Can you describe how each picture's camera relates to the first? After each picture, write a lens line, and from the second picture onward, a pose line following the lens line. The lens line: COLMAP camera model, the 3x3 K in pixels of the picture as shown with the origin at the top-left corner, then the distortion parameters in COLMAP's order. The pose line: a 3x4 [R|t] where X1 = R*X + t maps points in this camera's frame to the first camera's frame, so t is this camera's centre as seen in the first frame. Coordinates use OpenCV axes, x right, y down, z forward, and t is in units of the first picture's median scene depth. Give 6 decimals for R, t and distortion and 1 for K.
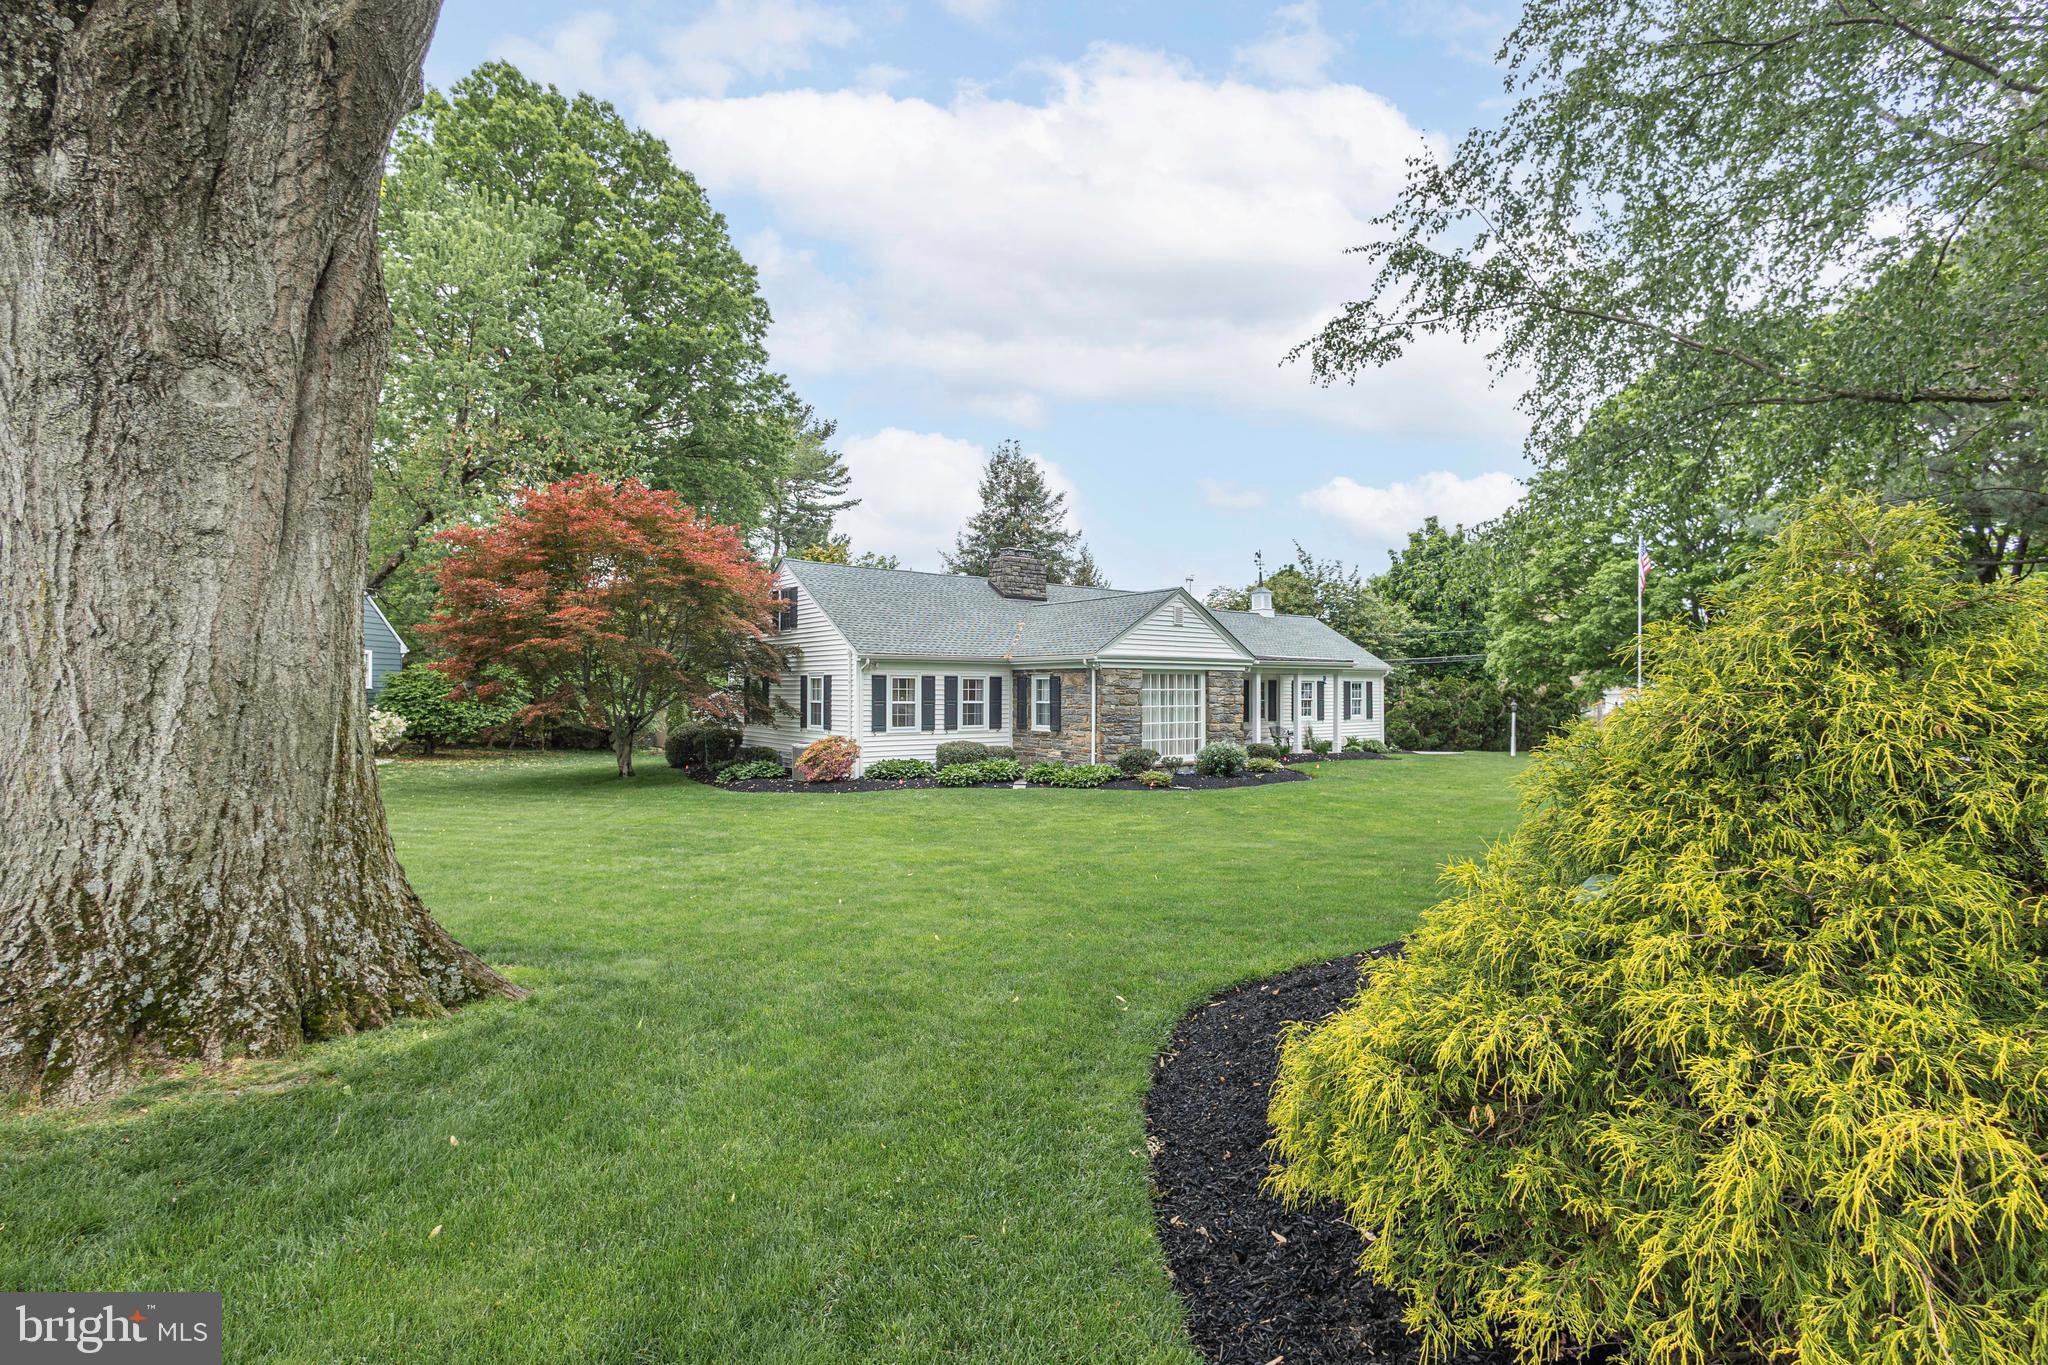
lens RADIAL K [[957.3, 0, 978.0], [0, 957.3, 691.9], [0, 0, 1]] dist [0.011972, -0.002719]
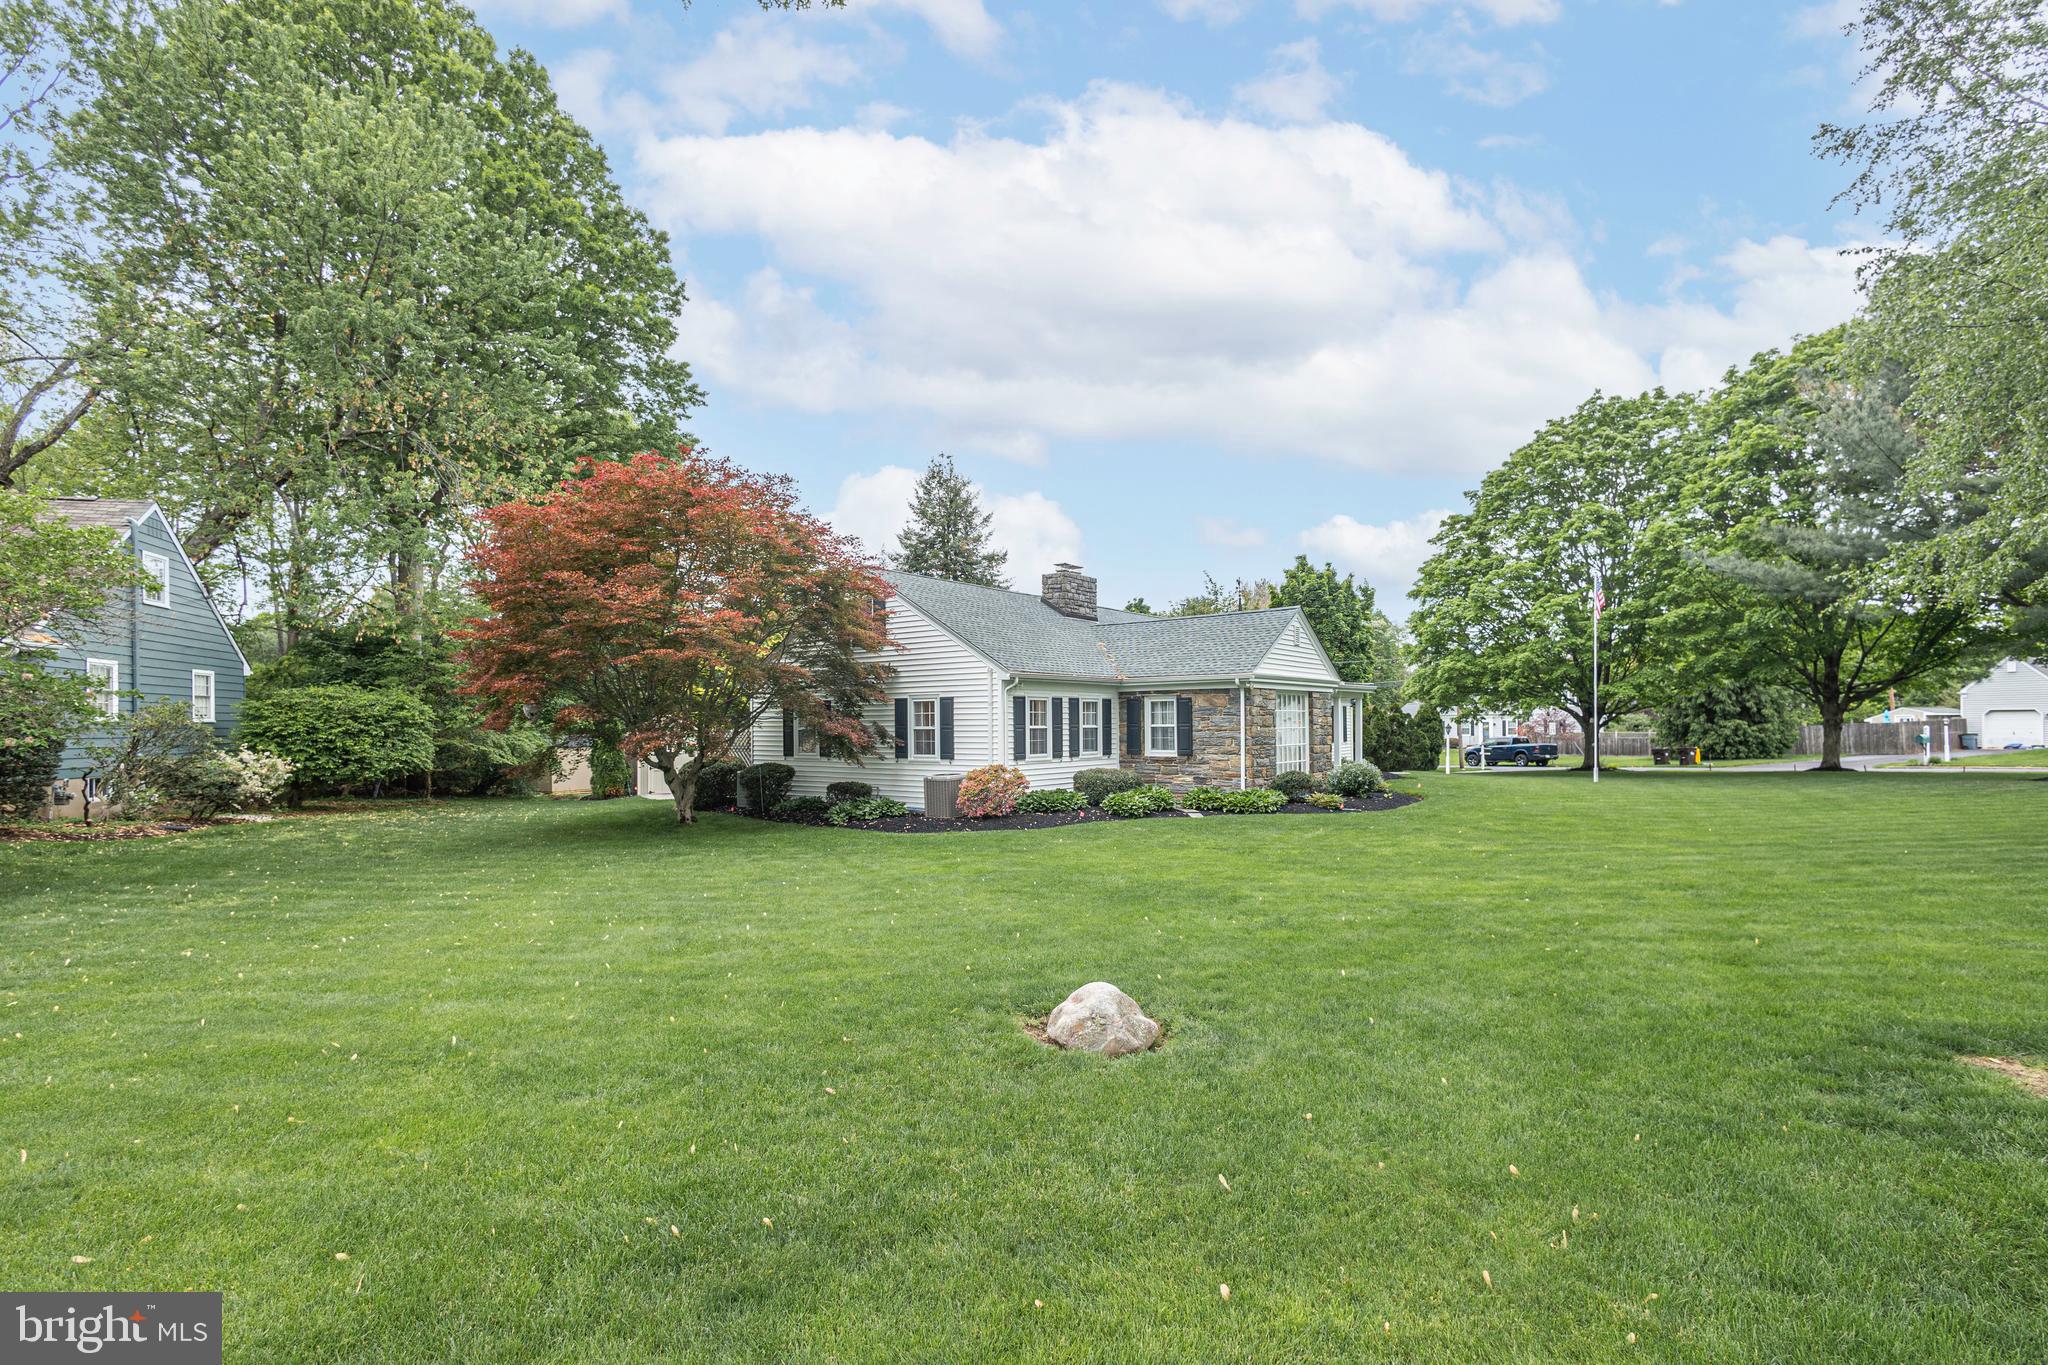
lens RADIAL K [[957.3, 0, 1048.6], [0, 957.3, 737.5], [0, 0, 1]] dist [0.011972, -0.002719]
pose [[0.957316, -0.015523, 0.288626, -0.309439], [0.011856, 0.999825, 0.014450, 0.007559], [-0.288799, -0.010411, 0.957333, 0.128220]]
